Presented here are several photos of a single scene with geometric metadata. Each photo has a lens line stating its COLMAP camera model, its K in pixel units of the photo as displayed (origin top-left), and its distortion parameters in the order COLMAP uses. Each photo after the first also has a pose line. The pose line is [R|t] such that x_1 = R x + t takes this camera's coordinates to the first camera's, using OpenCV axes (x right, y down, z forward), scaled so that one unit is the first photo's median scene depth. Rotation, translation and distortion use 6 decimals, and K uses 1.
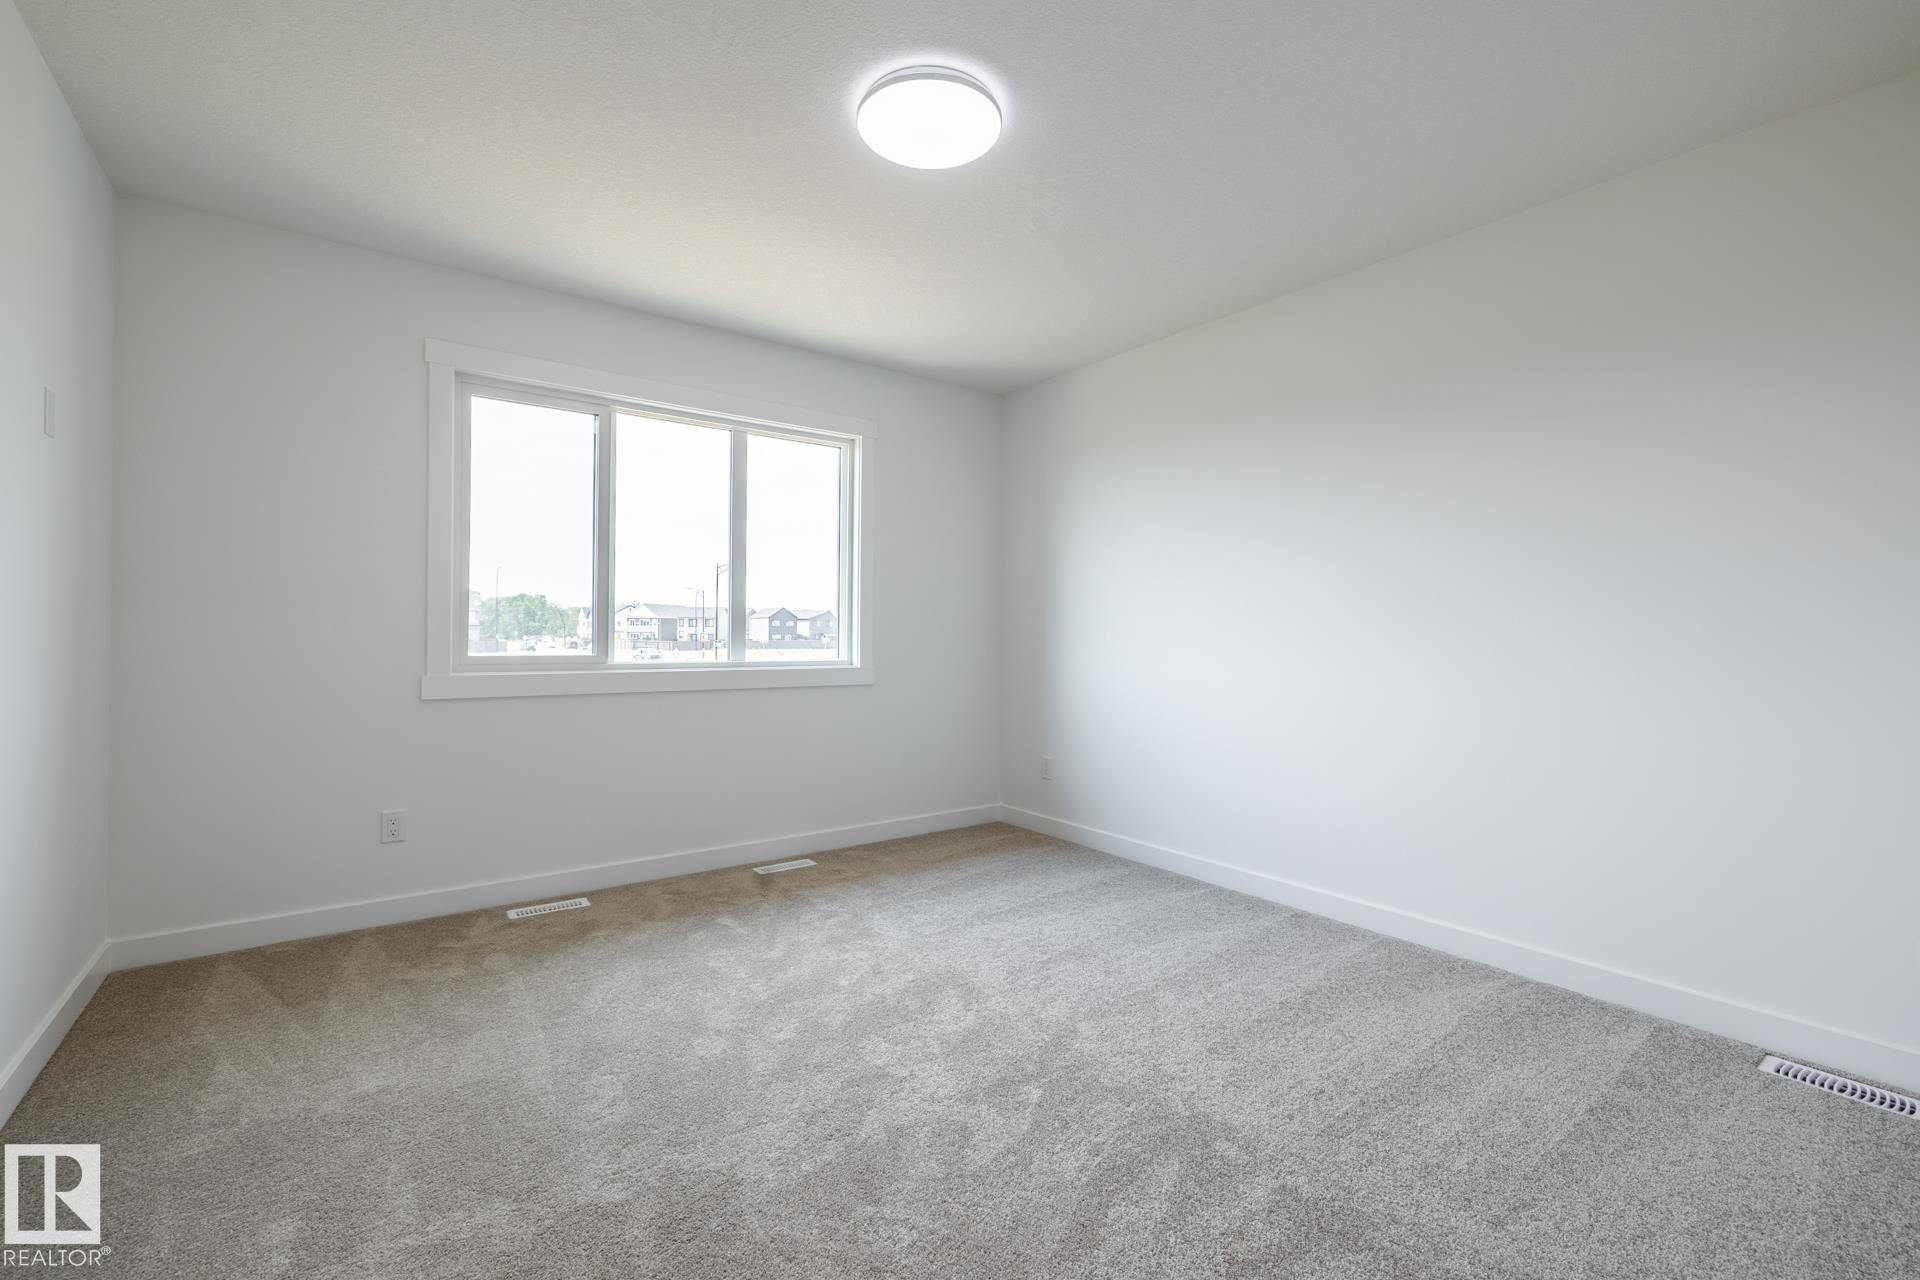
lens RADIAL K [[814.5, 0, 954.9], [0, 814.5, 631.4], [0, 0, 1]] dist [0.001154, 0.000459]
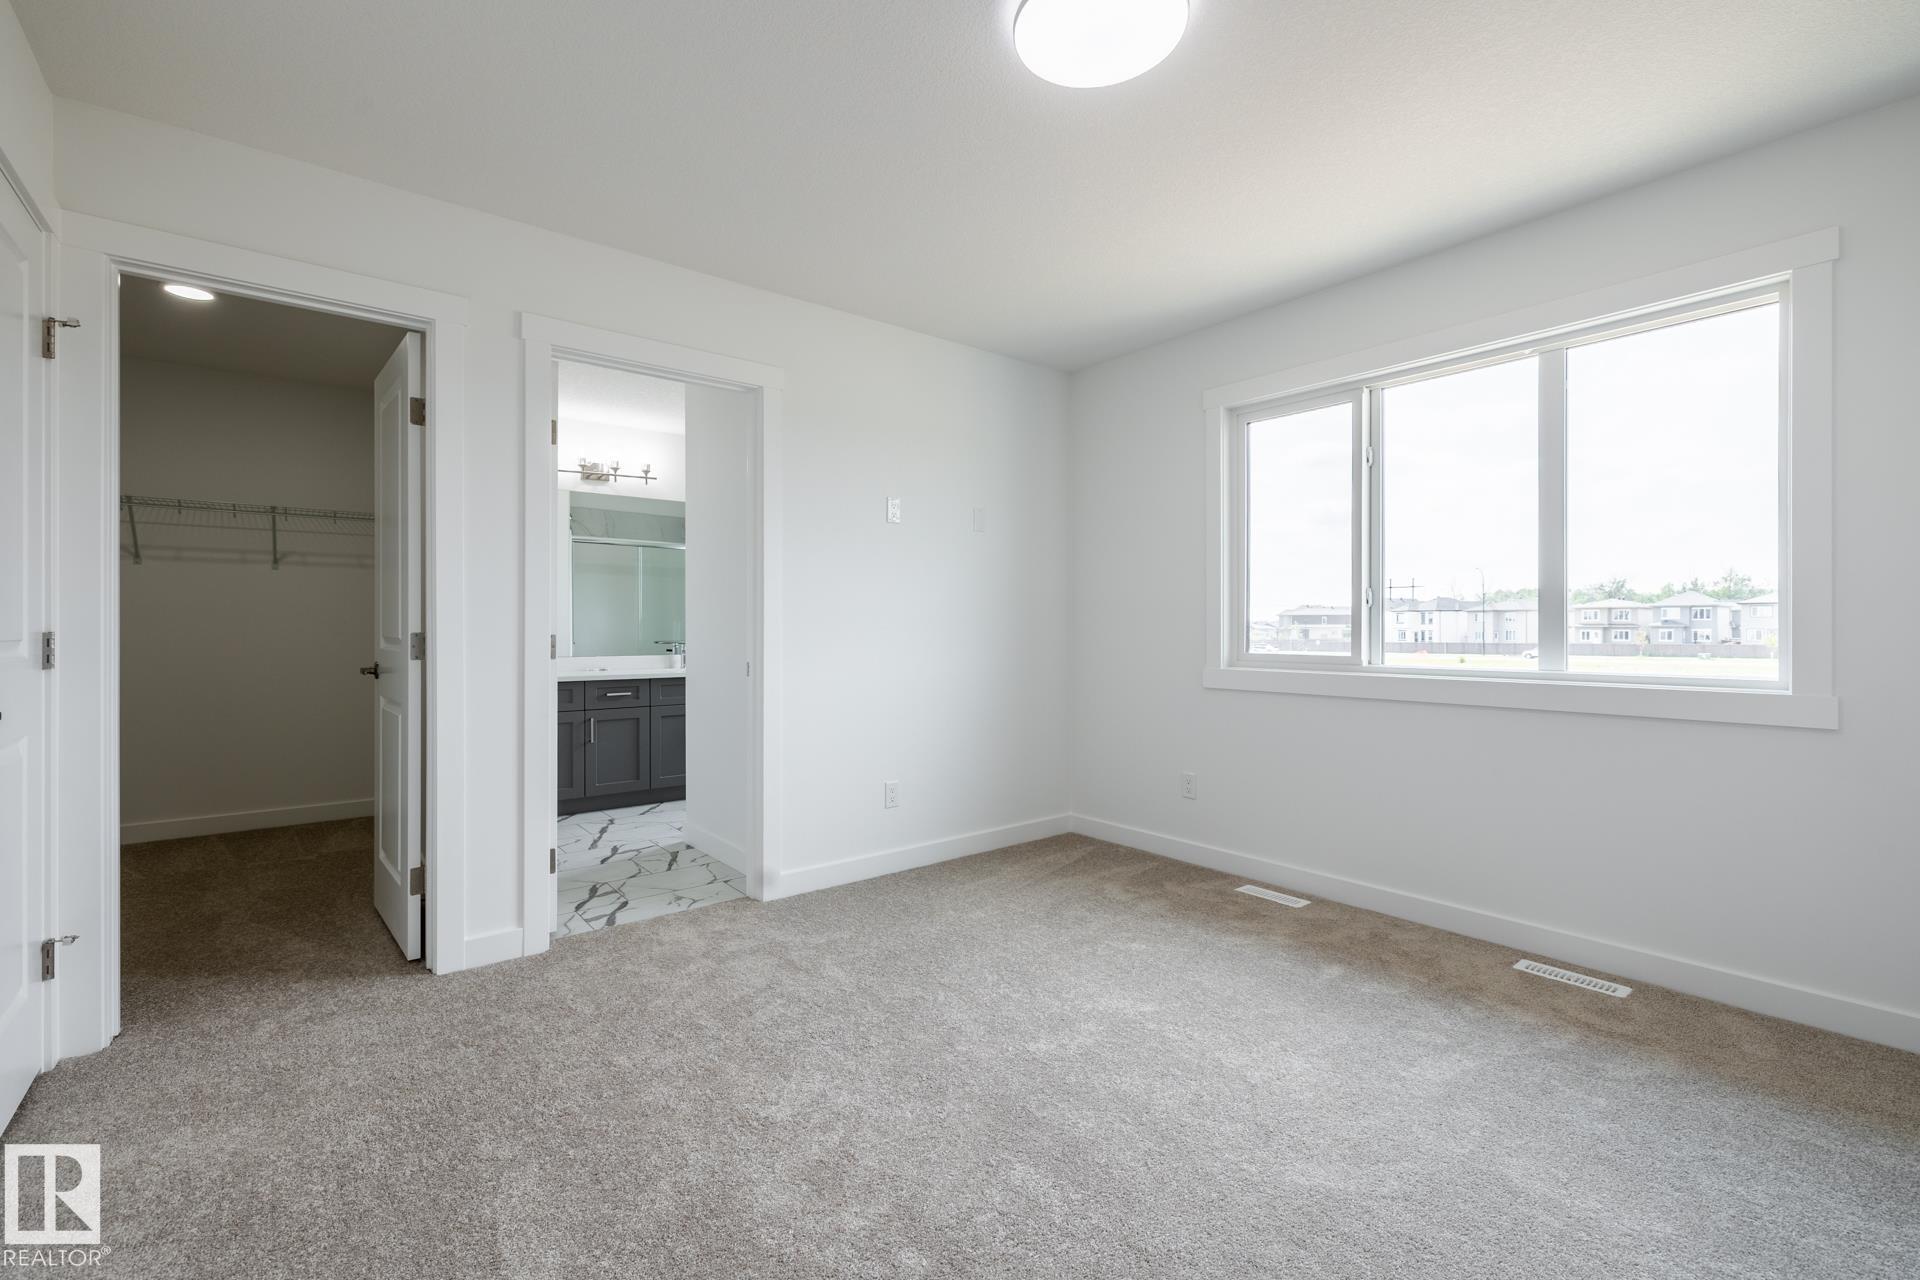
lens RADIAL K [[814.5, 0, 954.9], [0, 814.5, 631.4], [0, 0, 1]] dist [0.001154, 0.000459]
pose [[0.045555, -0.006107, -0.998943, 0.507766], [-0.001766, 0.999979, -0.006194, 0.007926], [0.998960, 0.002046, 0.045544, 0.526306]]
